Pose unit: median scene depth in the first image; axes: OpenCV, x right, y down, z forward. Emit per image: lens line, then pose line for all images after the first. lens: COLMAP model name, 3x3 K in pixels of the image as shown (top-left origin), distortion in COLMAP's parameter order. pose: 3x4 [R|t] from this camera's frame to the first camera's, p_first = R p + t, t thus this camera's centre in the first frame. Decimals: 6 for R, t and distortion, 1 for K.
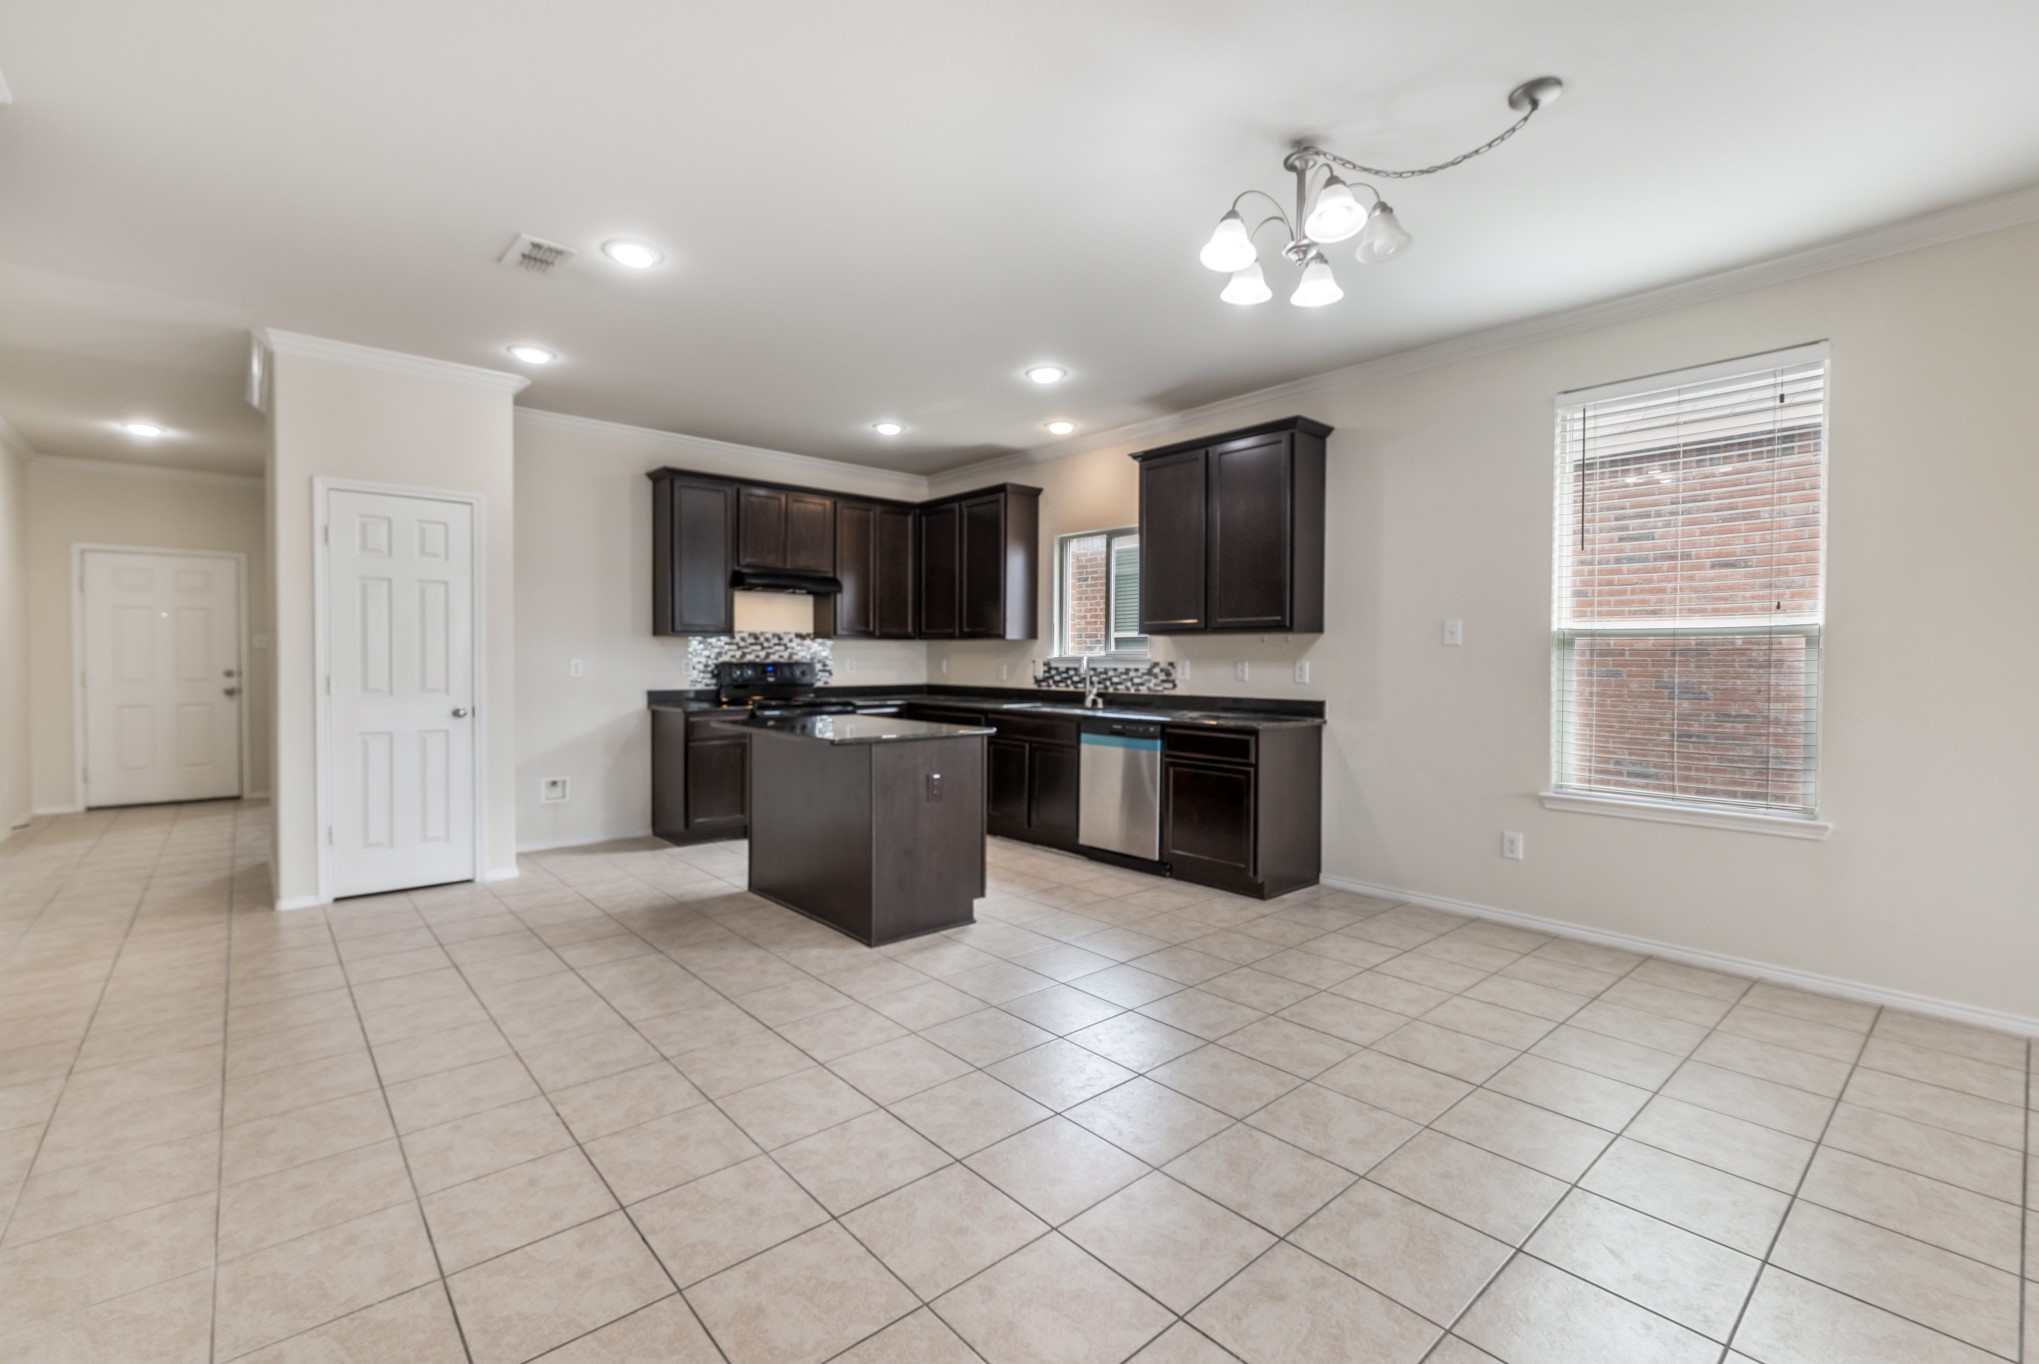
lens RADIAL K [[890.7, 0, 999.4], [0, 890.7, 670.1], [0, 0, 1]] dist [0.004905, 0.000100]
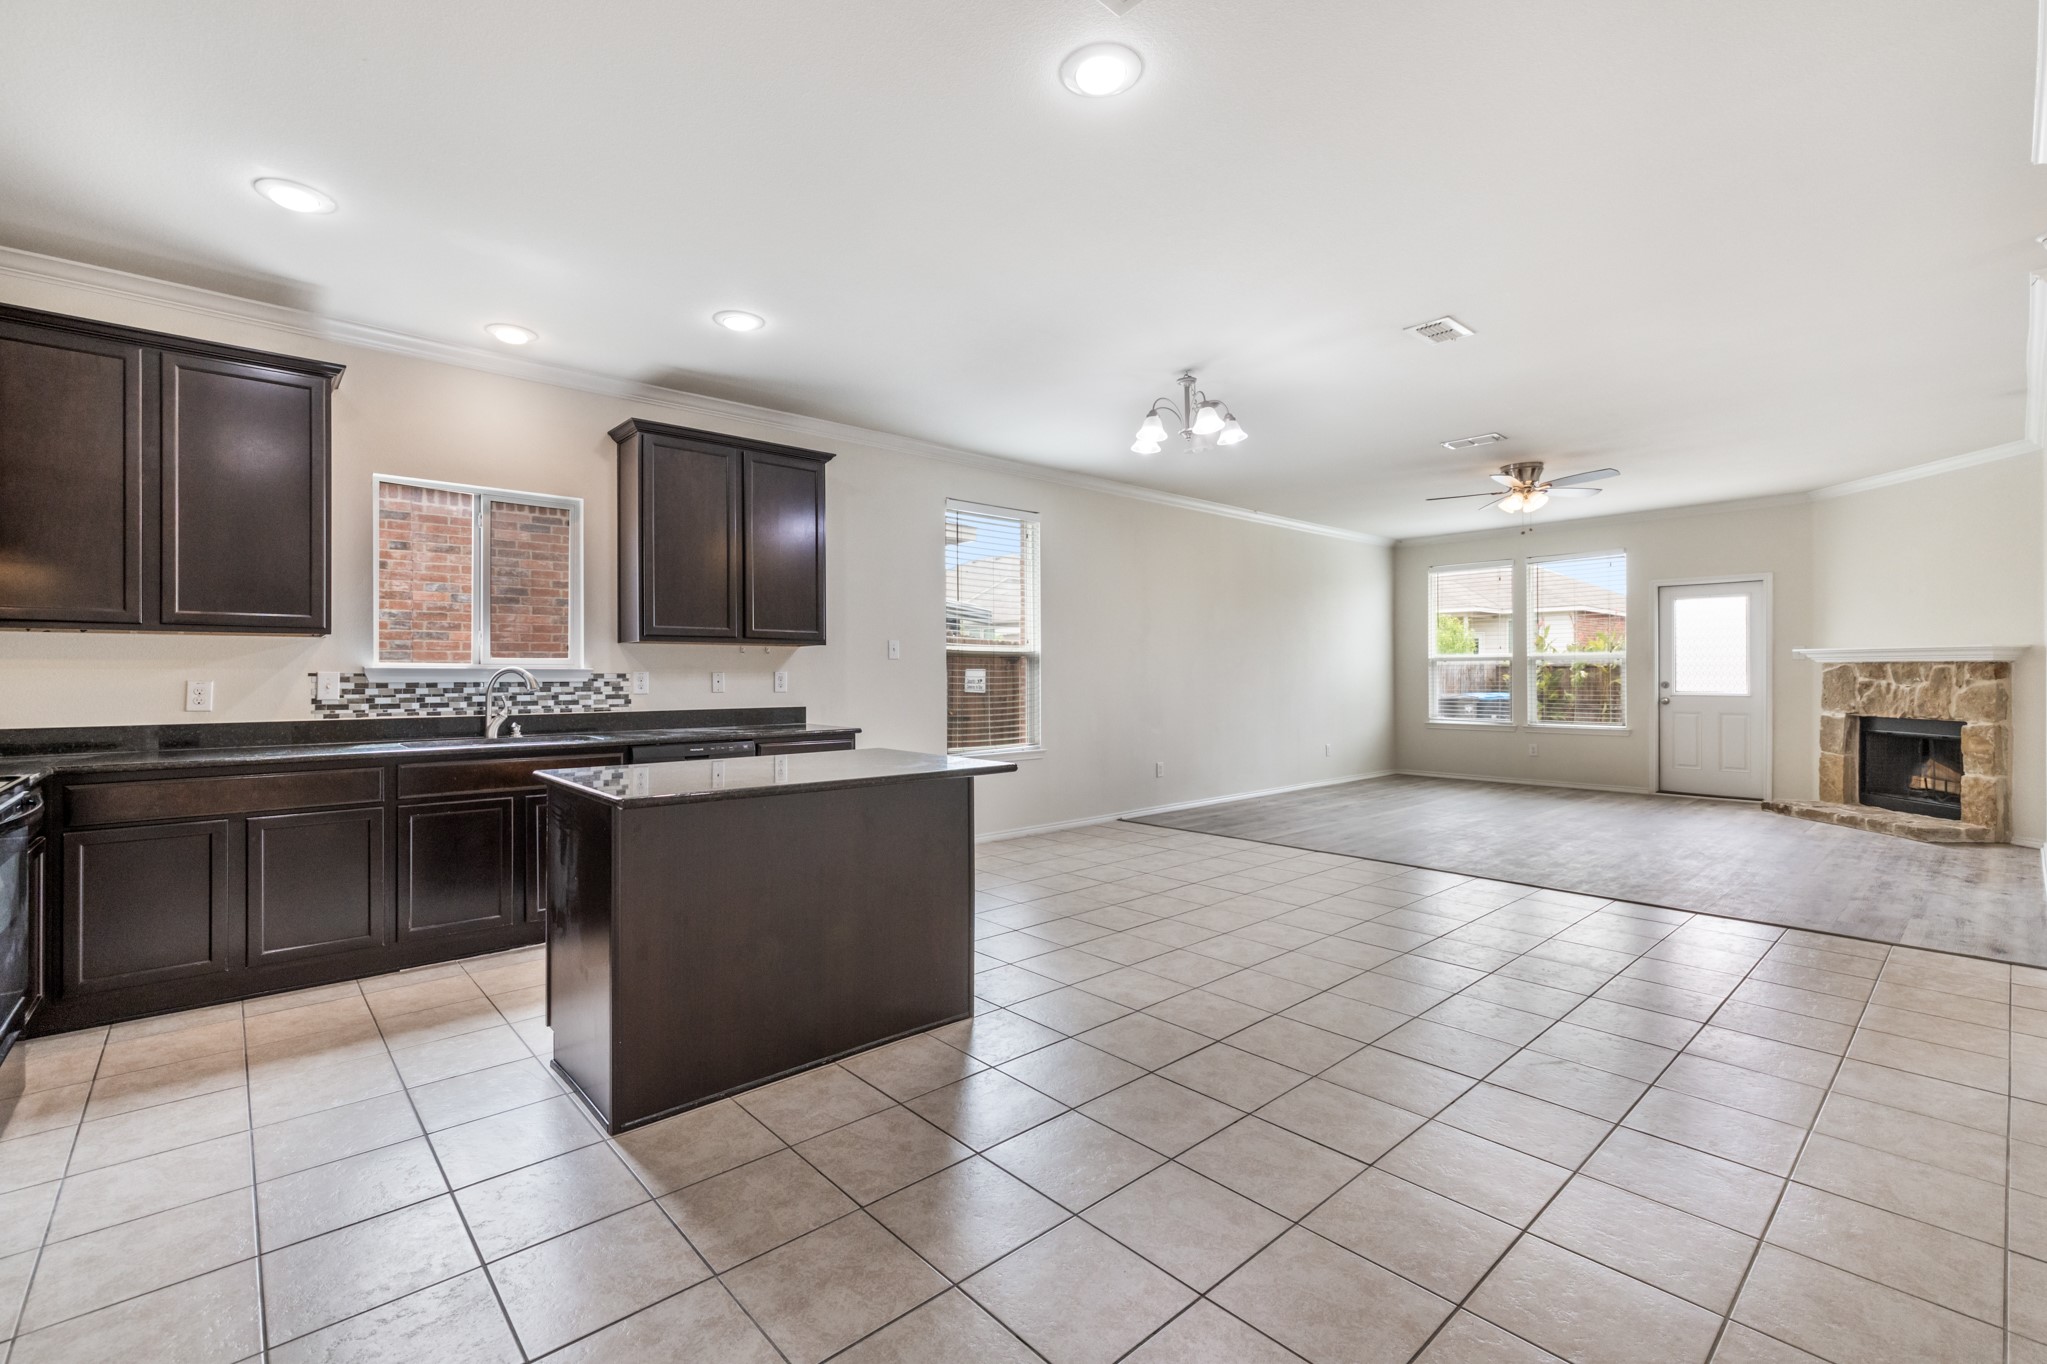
lens RADIAL K [[894.2, 0, 1002.6], [0, 894.2, 670.9], [0, 0, 1]] dist [0.004905, 0.000100]
pose [[-0.019457, -0.001234, 0.999810, -0.654048], [0.014092, 0.999900, 0.001508, -0.007545], [-0.999711, 0.014119, -0.019437, 0.657006]]
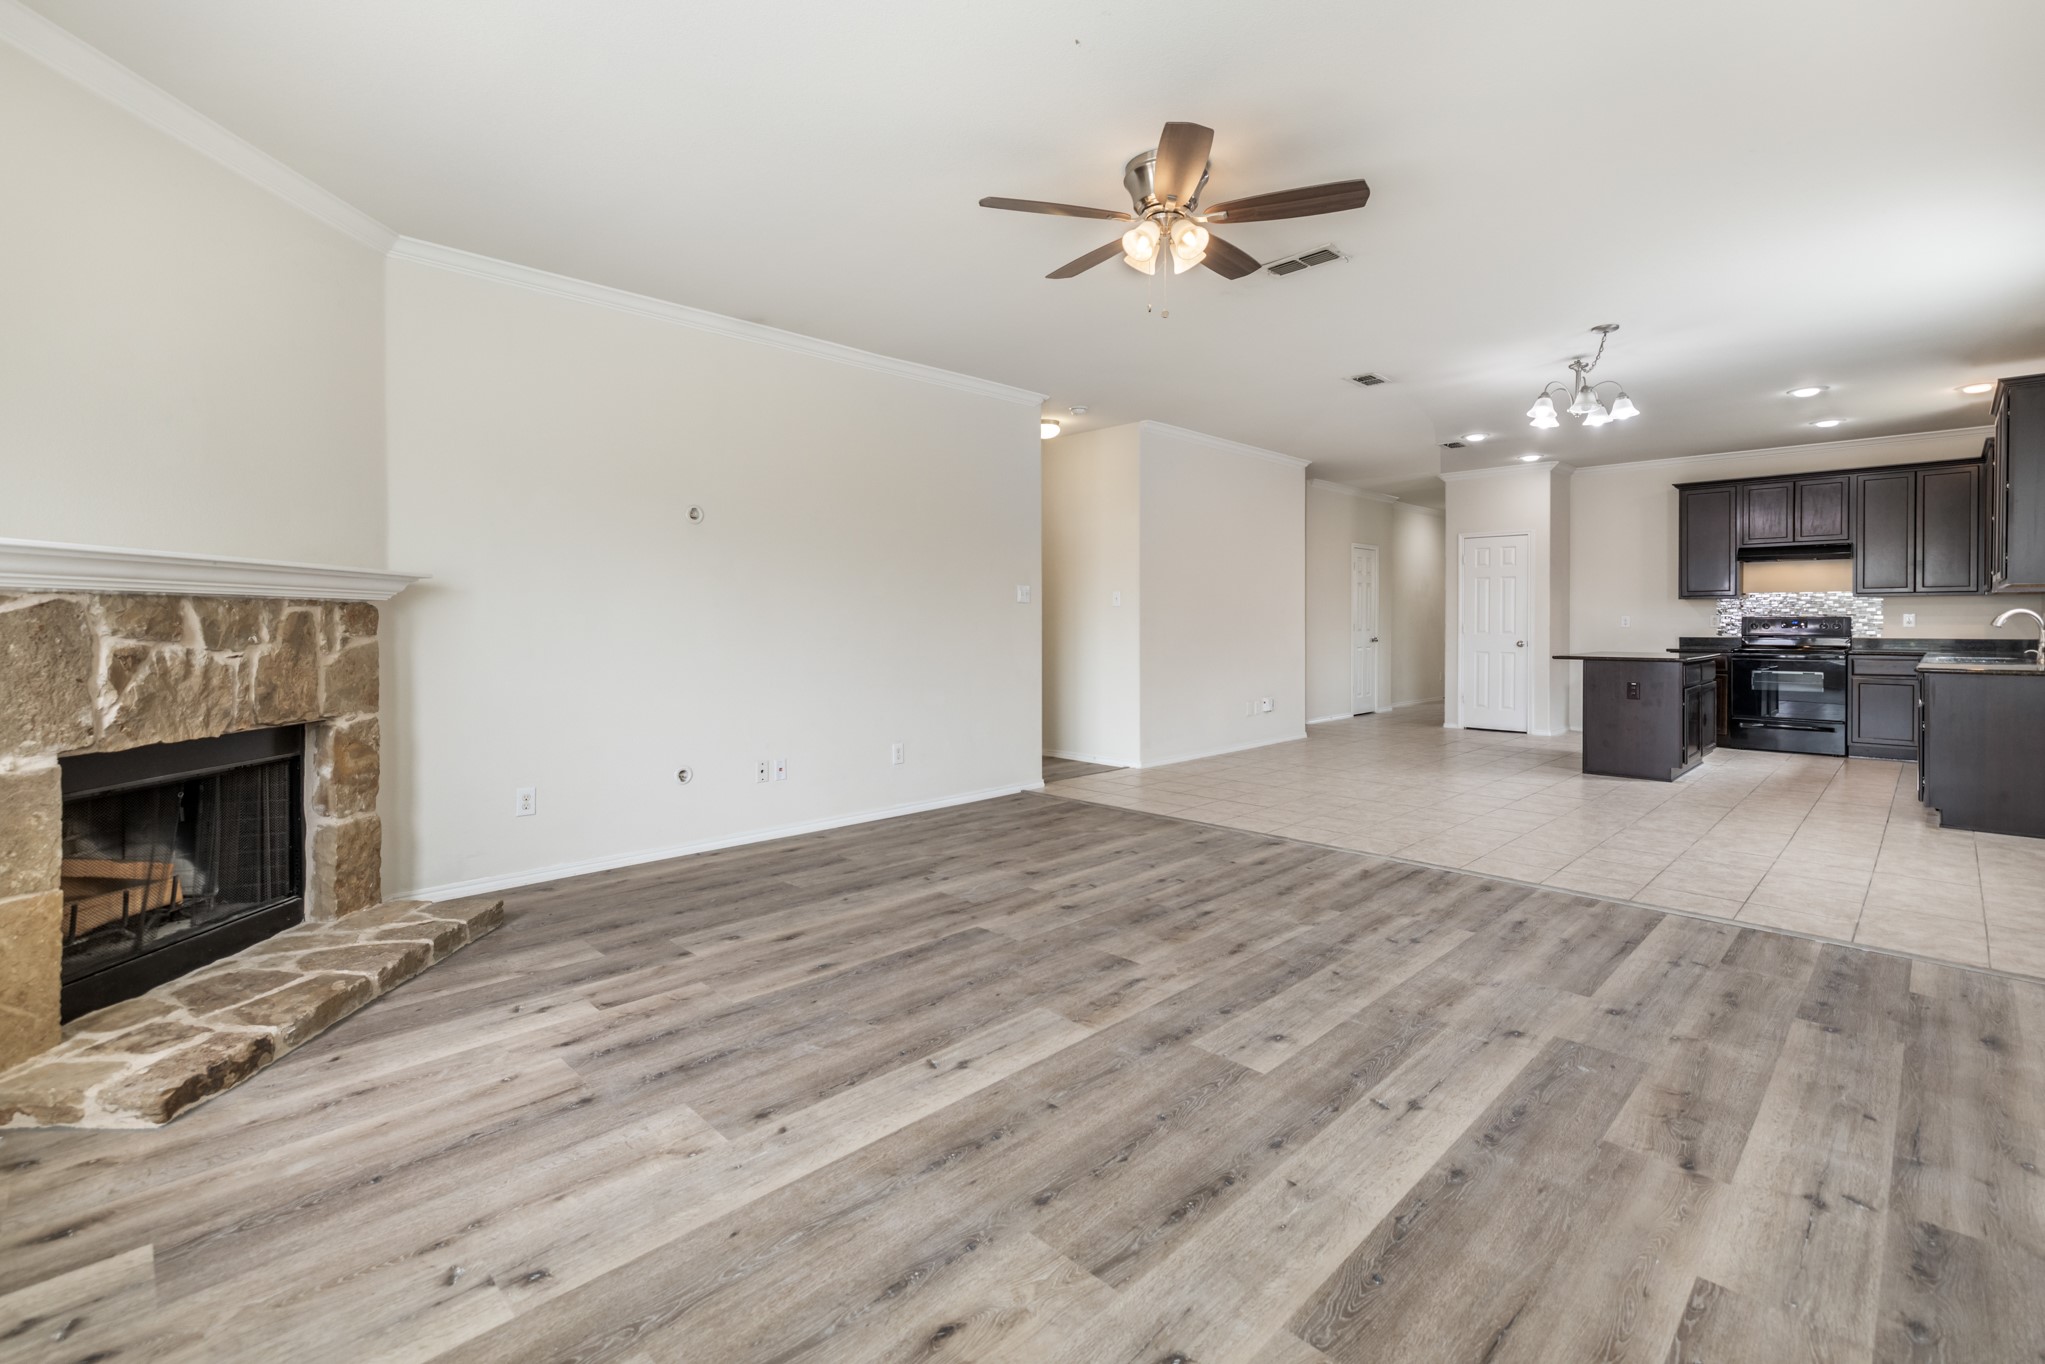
lens RADIAL K [[893.3, 0, 1010.4], [0, 893.3, 629.5], [0, 0, 1]] dist [0.004905, 0.000100]
pose [[0.066180, 0.006266, -0.997788, 1.072704], [-0.008023, 0.999951, 0.005748, 0.011358], [0.997775, 0.007625, 0.066227, -0.193077]]
